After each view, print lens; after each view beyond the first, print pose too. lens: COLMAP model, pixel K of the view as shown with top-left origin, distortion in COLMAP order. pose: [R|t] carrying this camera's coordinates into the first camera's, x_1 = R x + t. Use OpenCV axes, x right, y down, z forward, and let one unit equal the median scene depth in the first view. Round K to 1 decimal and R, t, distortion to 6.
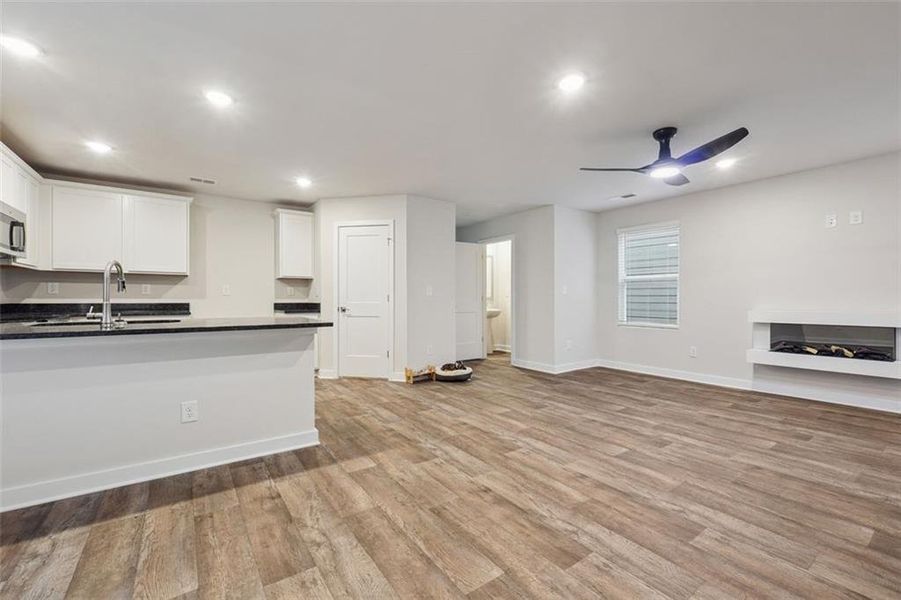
lens RADIAL K [[383.5, 0, 450.0], [0, 383.5, 301.4], [0, 0, 1]] dist [0.002486, 0.000592]
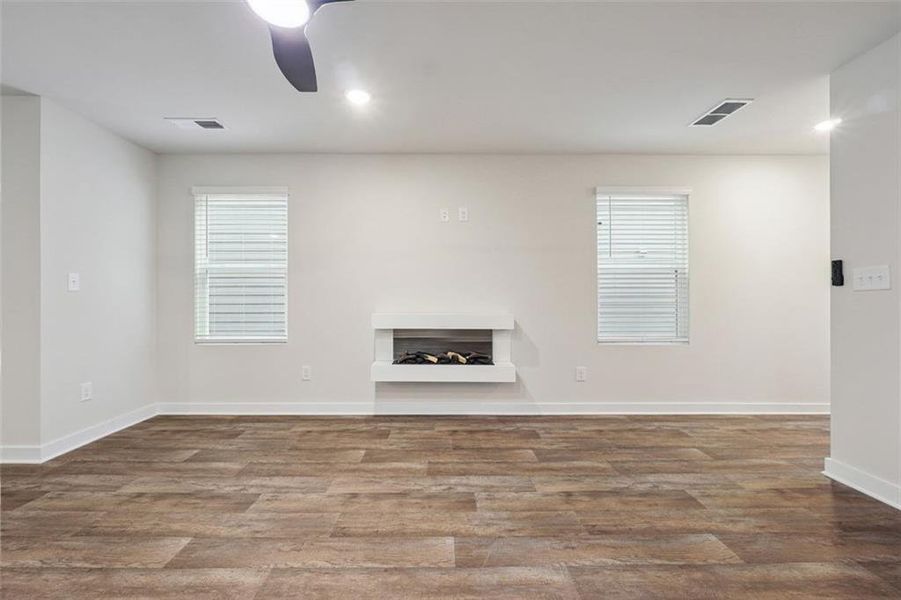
lens RADIAL K [[383.5, 0, 450.2], [0, 383.5, 300.1], [0, 0, 1]] dist [0.002486, 0.000592]
pose [[0.569522, -0.000456, 0.821976, 0.238582], [0.003839, 0.999990, -0.002106, -0.004104], [-0.821967, 0.004355, 0.569518, 0.450279]]
